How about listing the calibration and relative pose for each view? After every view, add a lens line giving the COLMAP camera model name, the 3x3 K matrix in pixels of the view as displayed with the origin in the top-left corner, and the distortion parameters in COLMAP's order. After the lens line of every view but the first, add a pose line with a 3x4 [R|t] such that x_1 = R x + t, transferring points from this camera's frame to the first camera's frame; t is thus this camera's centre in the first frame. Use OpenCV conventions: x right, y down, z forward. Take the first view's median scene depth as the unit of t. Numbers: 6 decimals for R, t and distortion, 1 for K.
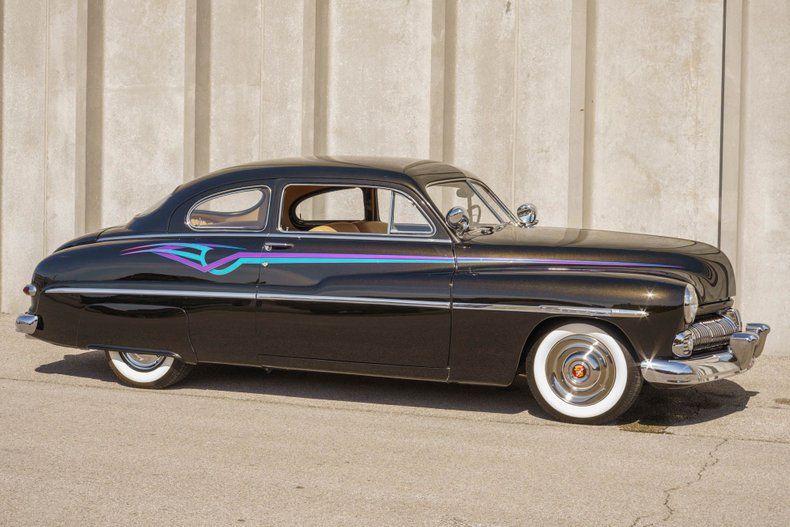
lens RADIAL K [[1159.6, 0, 395.0], [0, 1159.6, 263.5], [0, 0, 1]] dist [-0.001901, -0.058190]
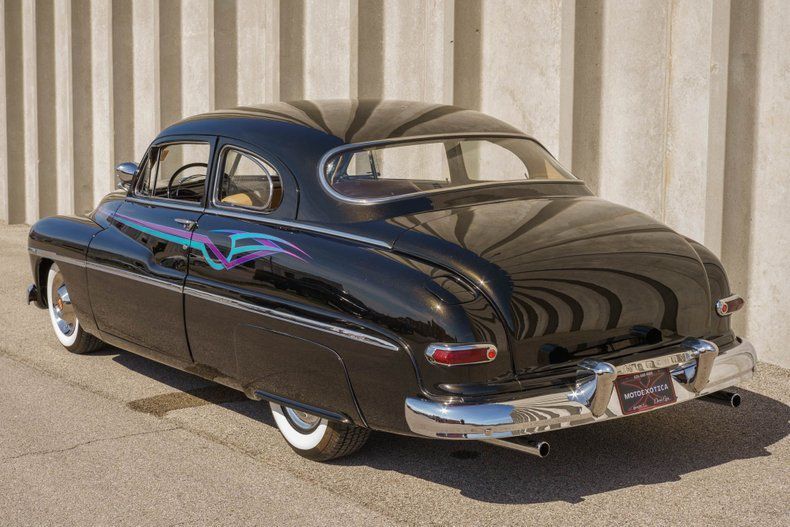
lens RADIAL K [[1159.6, 0, 395.0], [0, 1159.6, 263.5], [0, 0, 1]] dist [-0.001901, -0.058190]
pose [[0.860131, 0.041170, -0.508408, 0.588396], [0.000266, 0.996701, 0.081161, -0.036523], [0.510072, -0.069945, 0.857283, 0.210554]]
